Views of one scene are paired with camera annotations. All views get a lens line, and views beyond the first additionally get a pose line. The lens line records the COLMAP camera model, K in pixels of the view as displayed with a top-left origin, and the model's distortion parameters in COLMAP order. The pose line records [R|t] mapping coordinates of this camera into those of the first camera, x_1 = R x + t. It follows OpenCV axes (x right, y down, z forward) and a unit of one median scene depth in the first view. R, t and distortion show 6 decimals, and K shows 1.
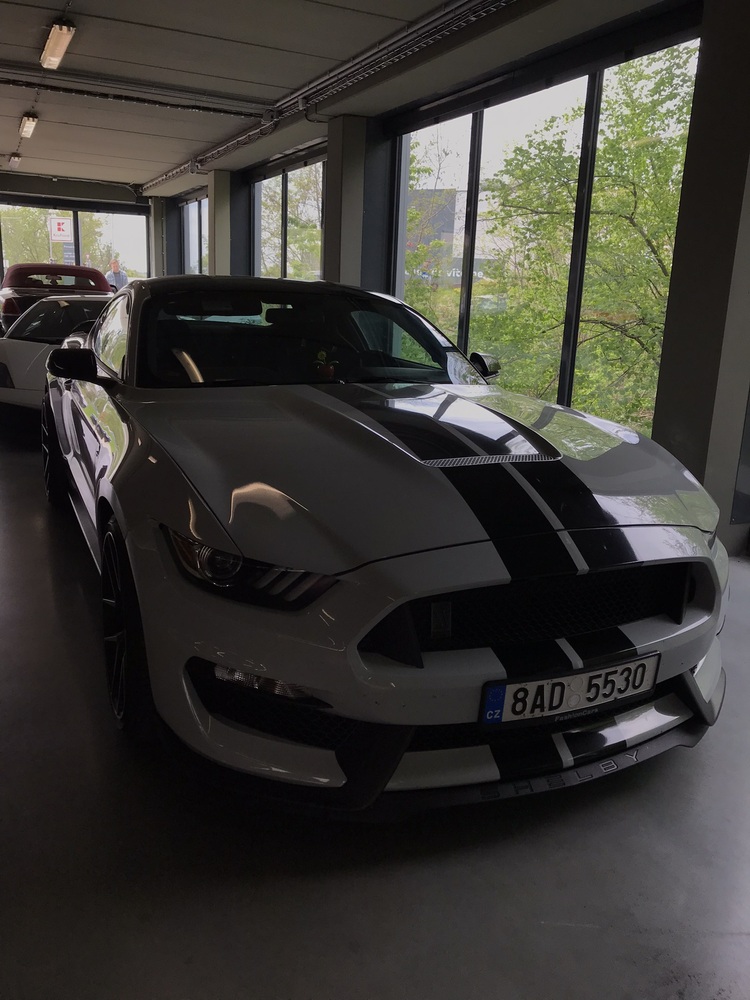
lens RADIAL K [[826.5, 0, 370.2], [0, 826.5, 493.0], [0, 0, 1]] dist [0.028883, 0.002224]
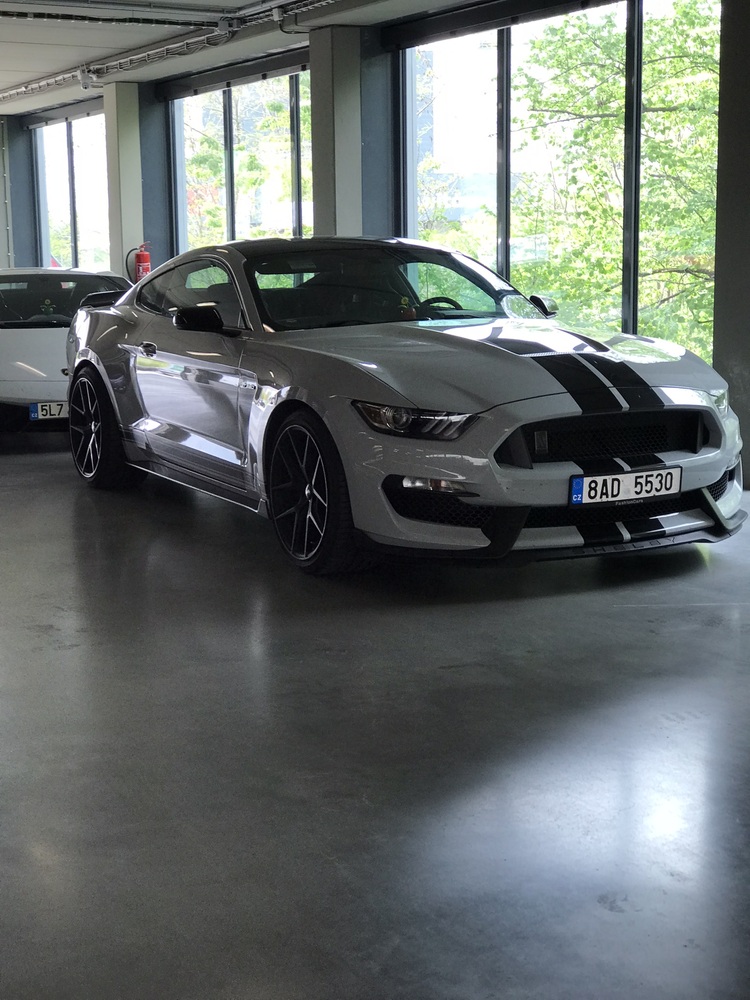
lens RADIAL K [[1644.2, 0, 377.0], [0, 1644.2, 502.5], [0, 0, 1]] dist [0.025812, 0.000000]
pose [[0.996828, -0.057820, 0.054684, -0.388071], [0.062026, 0.994973, -0.078622, 0.469979], [-0.049863, 0.081764, 0.995404, -2.024874]]
